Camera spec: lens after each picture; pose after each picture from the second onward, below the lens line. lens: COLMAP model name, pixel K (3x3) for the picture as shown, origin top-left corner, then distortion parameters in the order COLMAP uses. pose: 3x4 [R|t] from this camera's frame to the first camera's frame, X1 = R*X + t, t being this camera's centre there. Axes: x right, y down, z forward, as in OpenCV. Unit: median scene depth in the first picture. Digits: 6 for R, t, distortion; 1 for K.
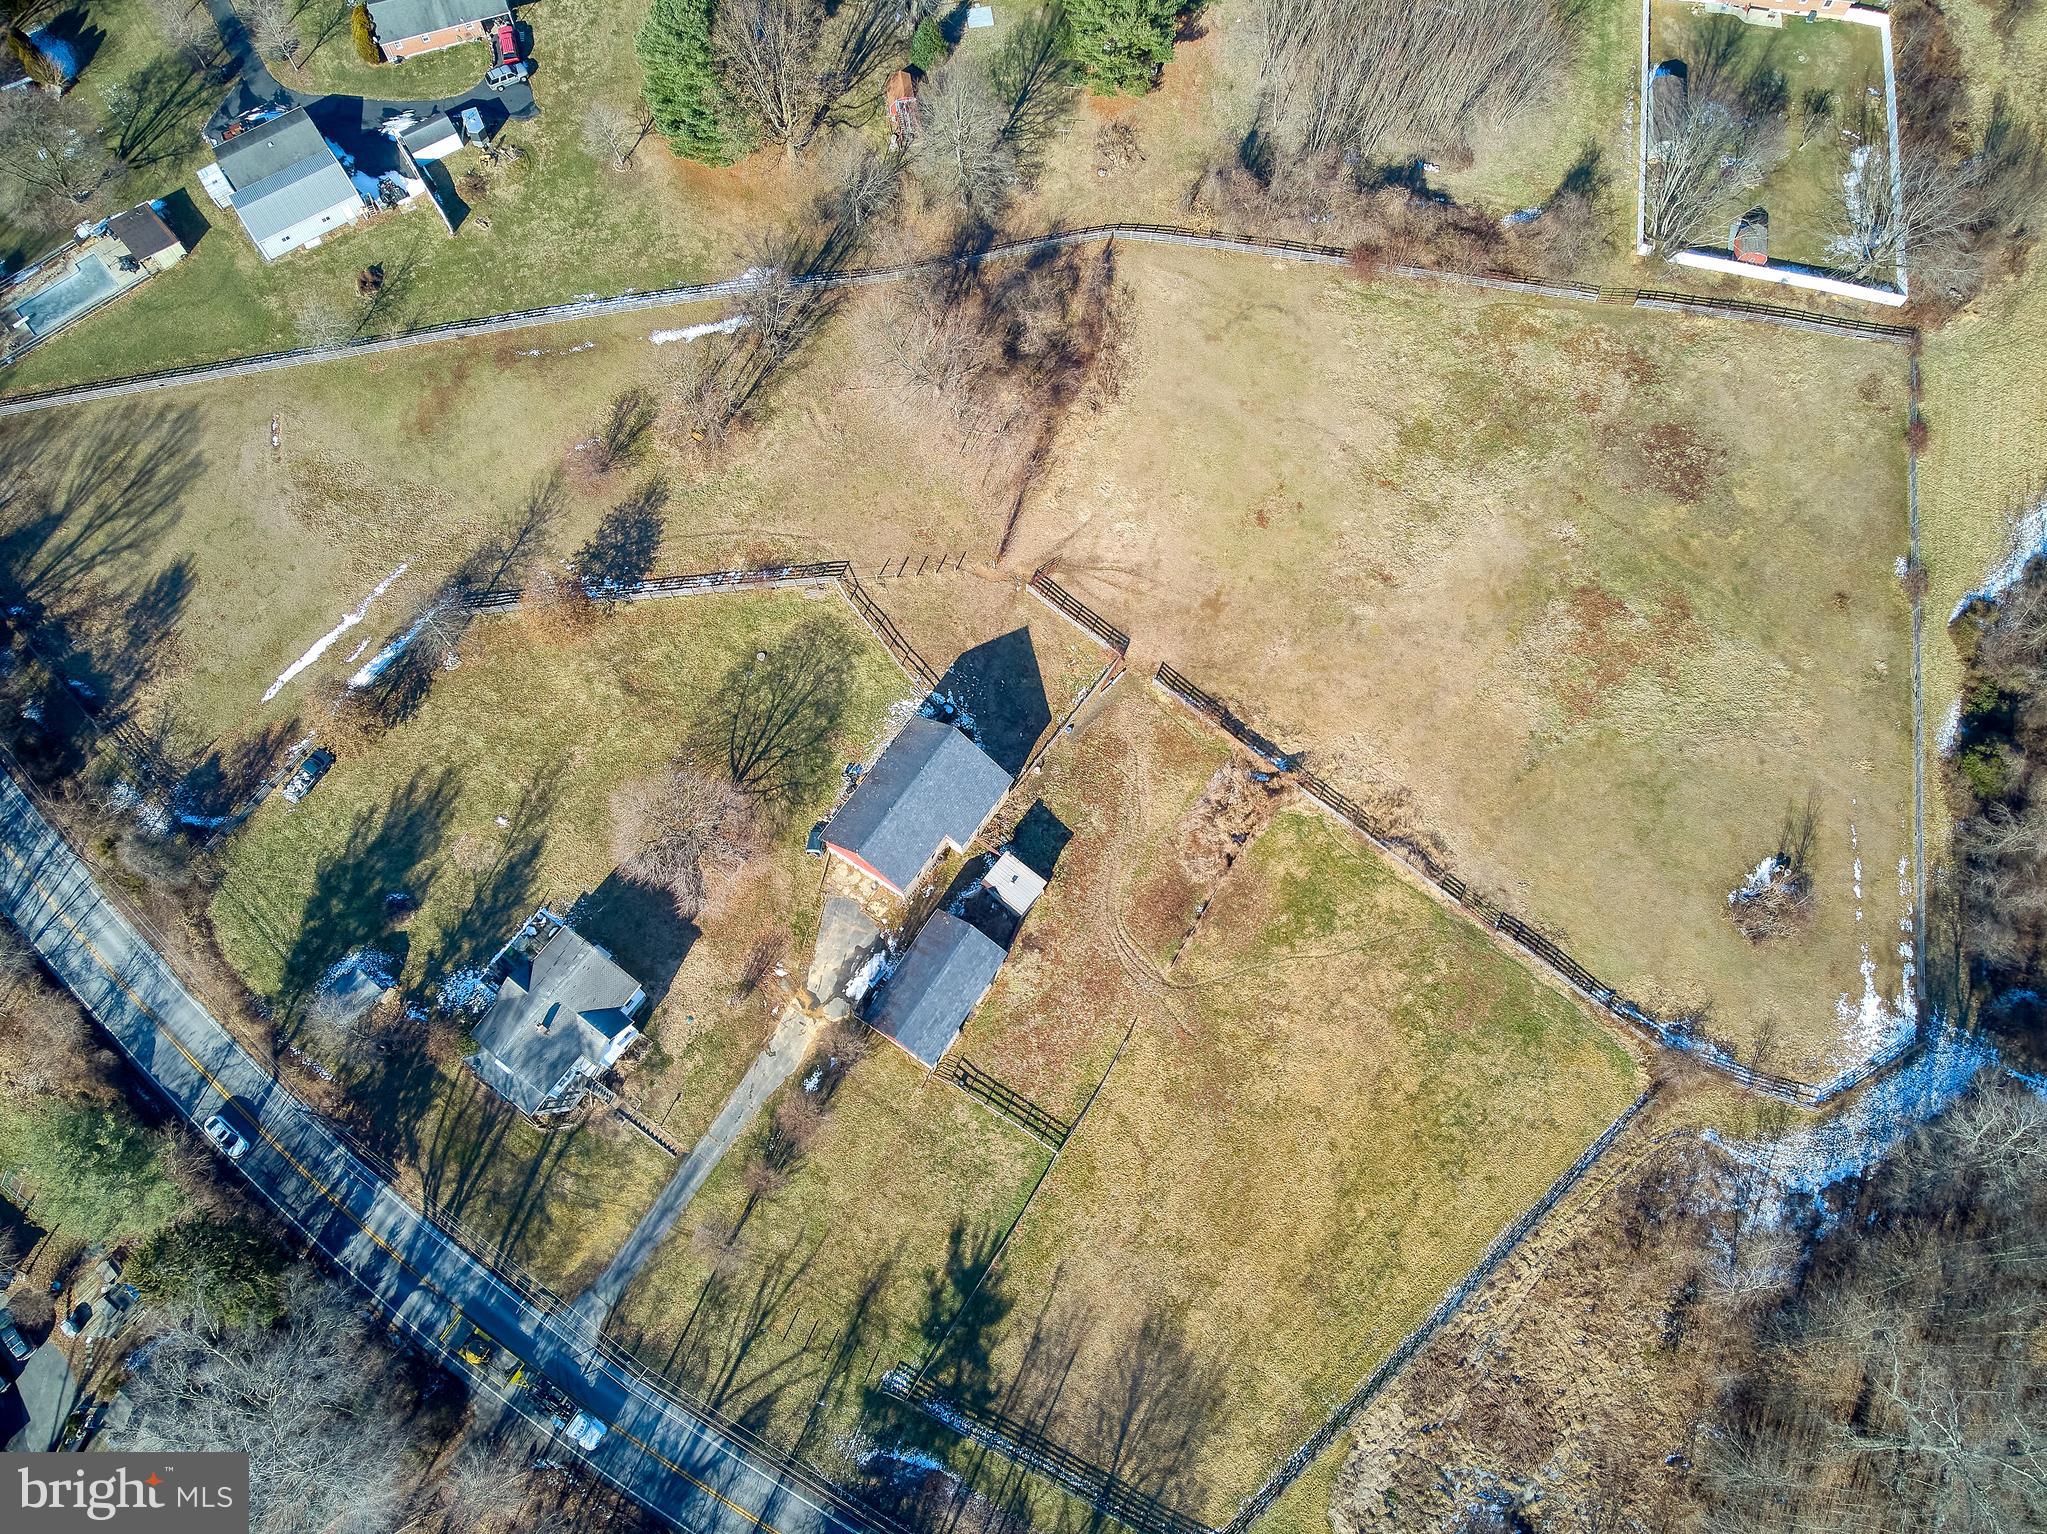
lens RADIAL K [[1532.3, 0, 1036.6], [0, 1532.3, 770.4], [0, 0, 1]] dist [-0.007333, -0.011791]
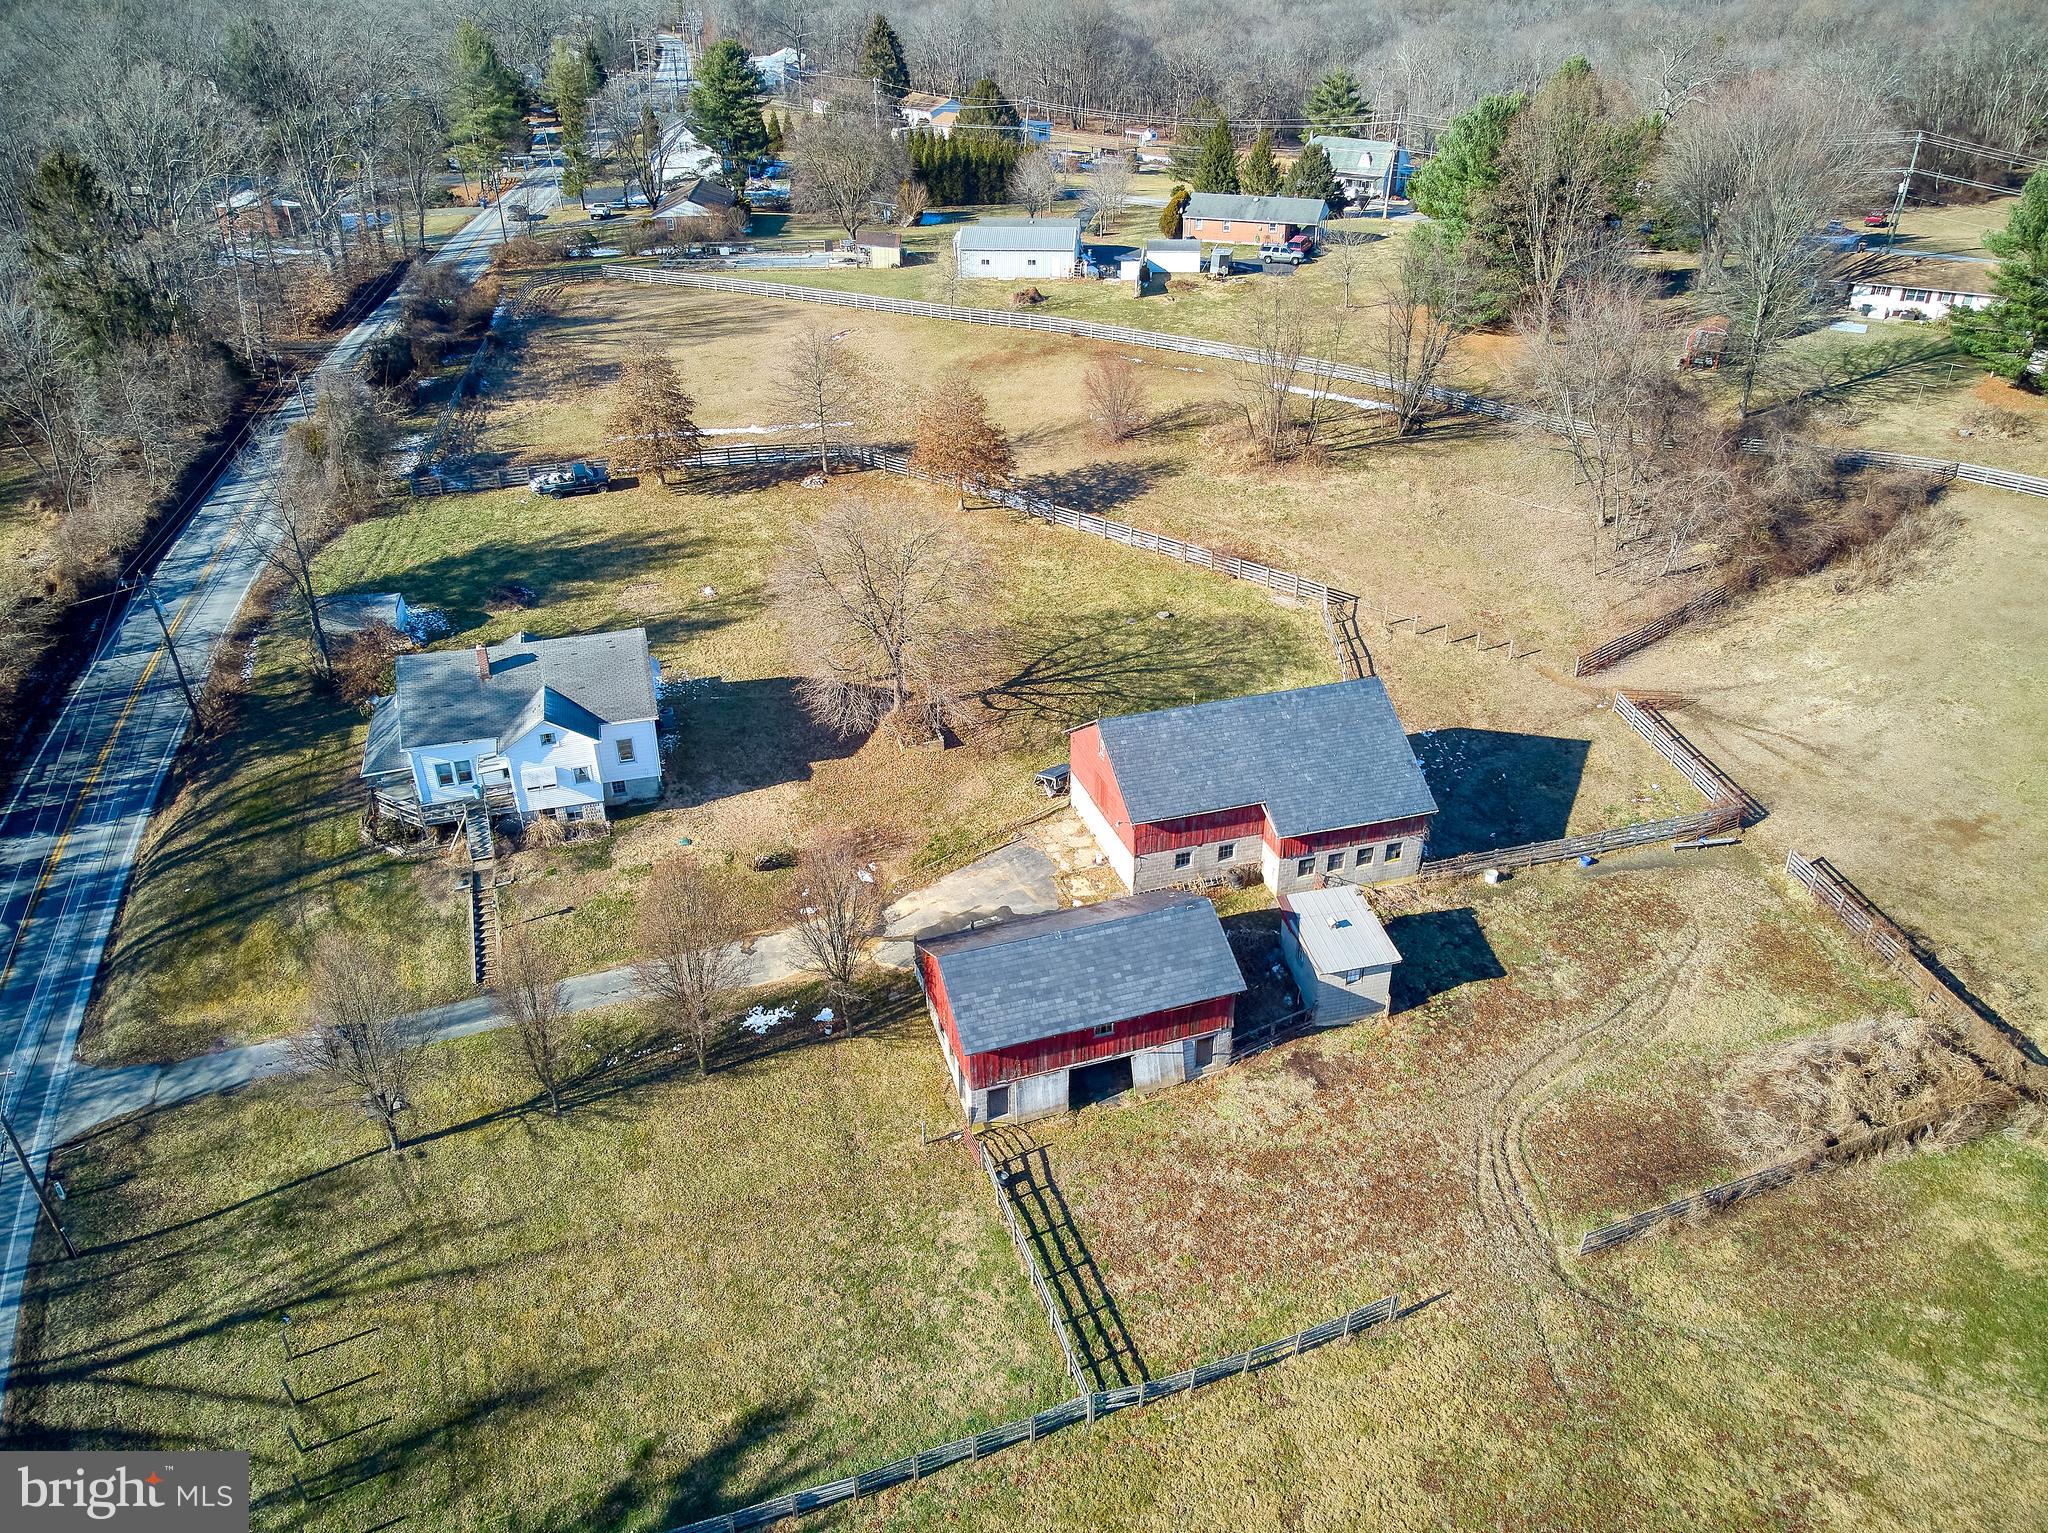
lens RADIAL K [[1533.0, 0, 1010.1], [0, 1533.0, 762.3], [0, 0, 1]] dist [-0.007333, -0.011791]
pose [[0.780510, 0.315564, -0.539651, 0.148665], [-0.577682, 0.694011, -0.429688, 0.306489], [0.238930, 0.647123, 0.723979, 0.603943]]
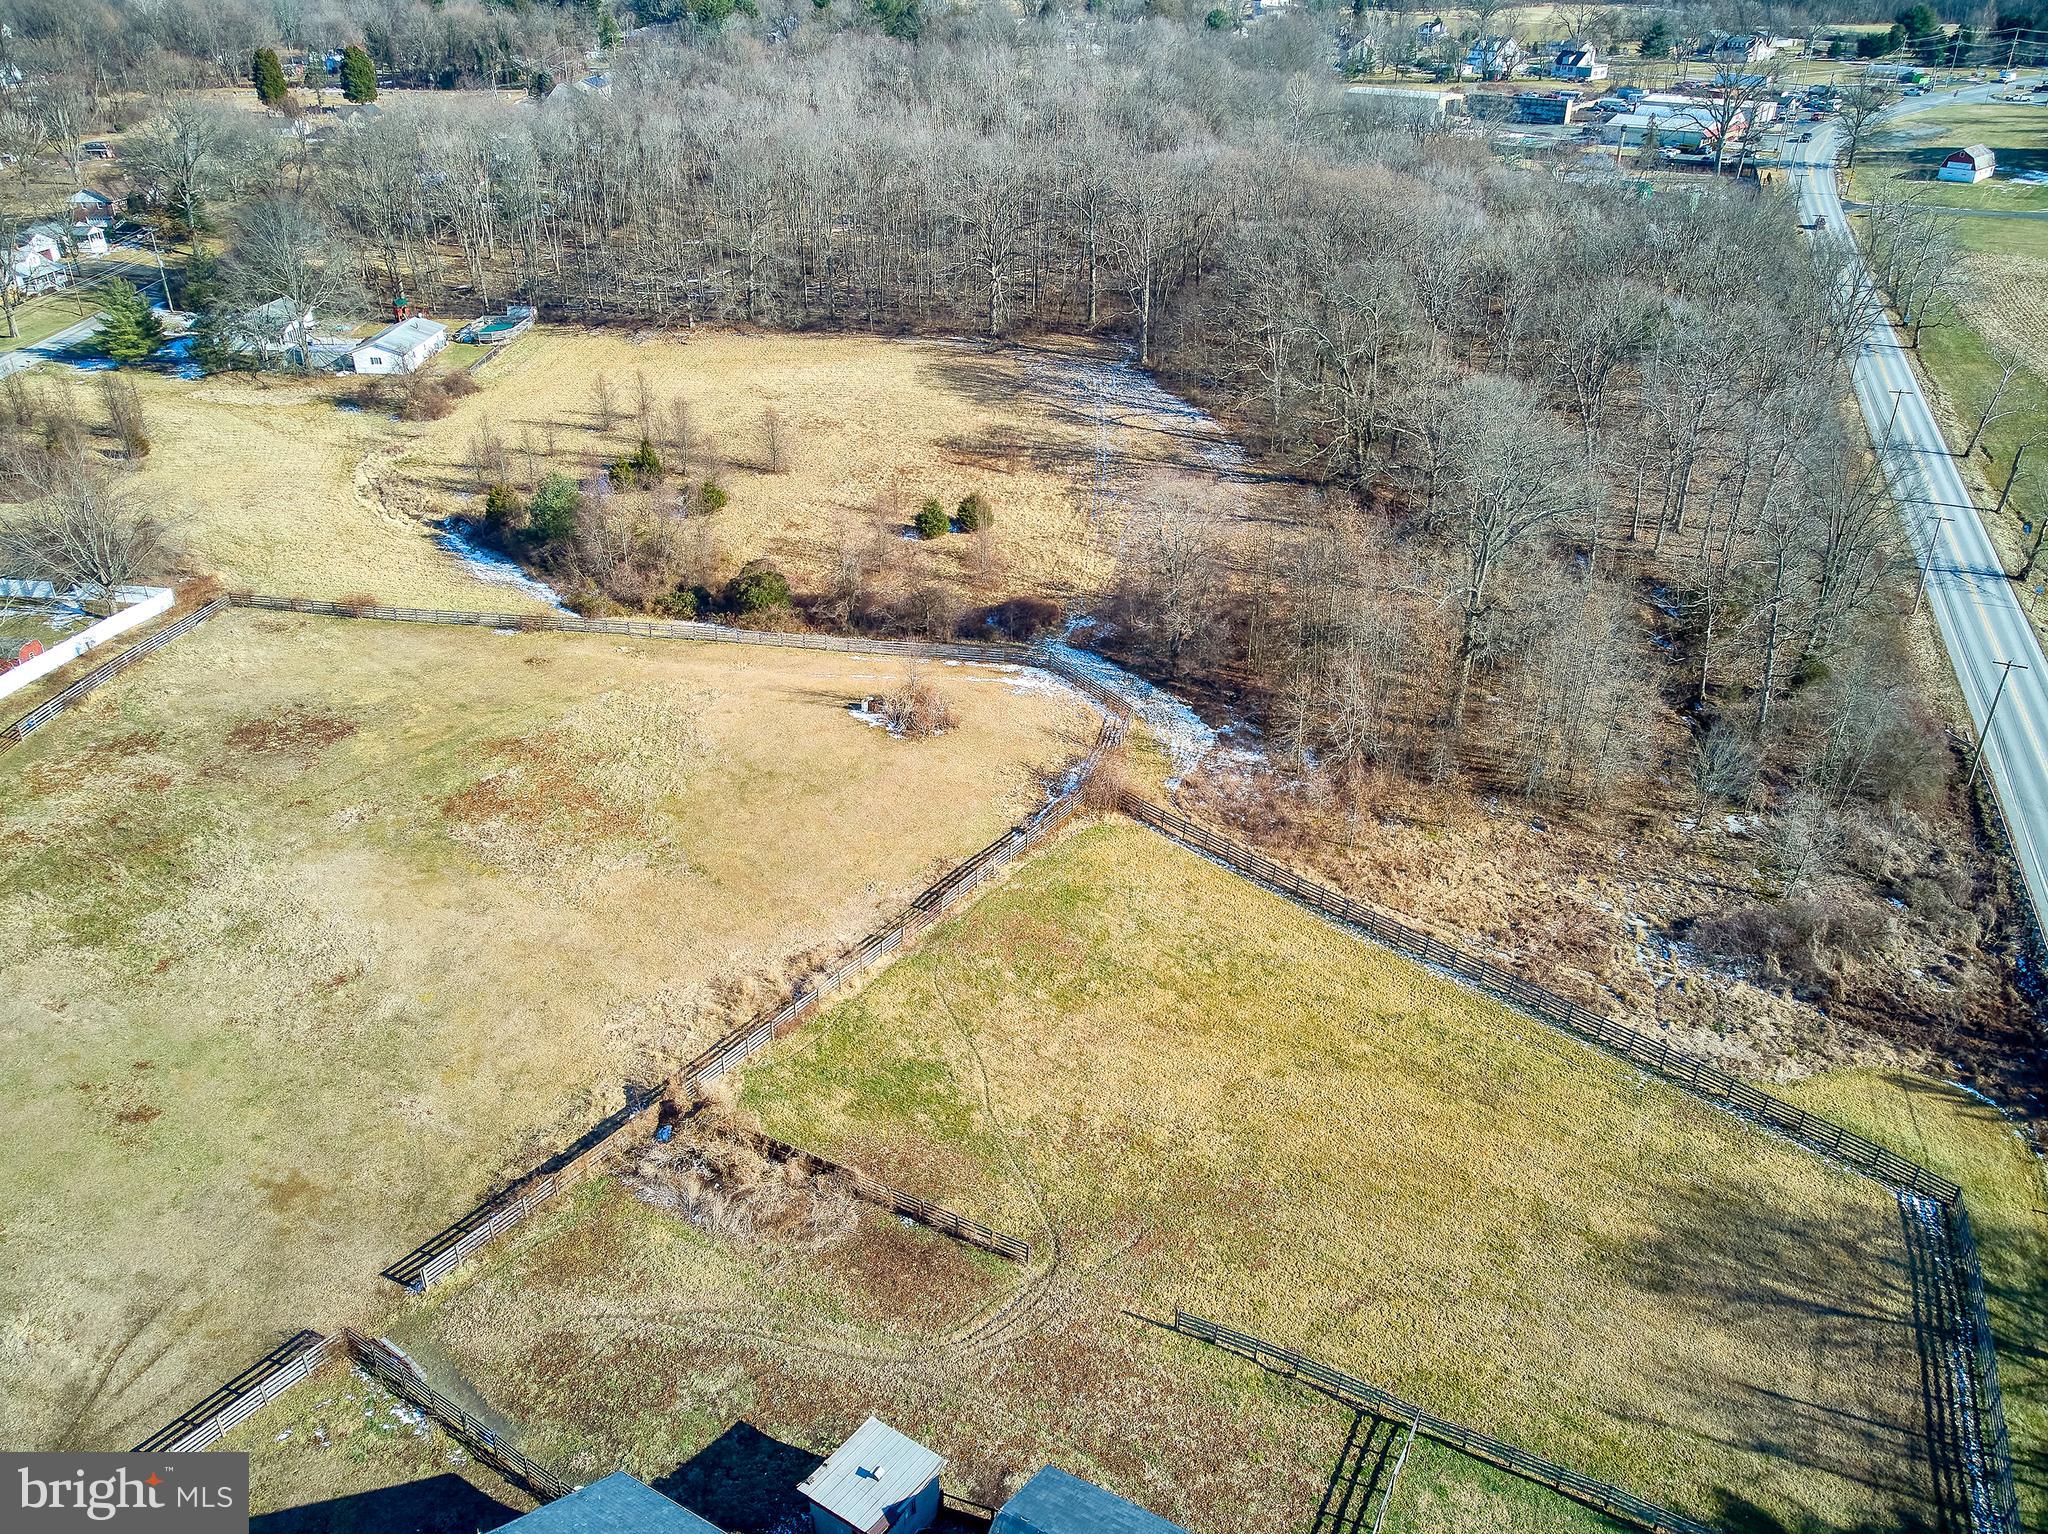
lens RADIAL K [[1533.0, 0, 1015.3], [0, 1533.0, 772.3], [0, 0, 1]] dist [-0.007333, -0.011791]
pose [[-0.073830, -0.470125, 0.879506, -0.308992], [0.926519, 0.293923, 0.234888, -0.049805], [-0.368934, 0.832221, 0.413880, 0.650922]]
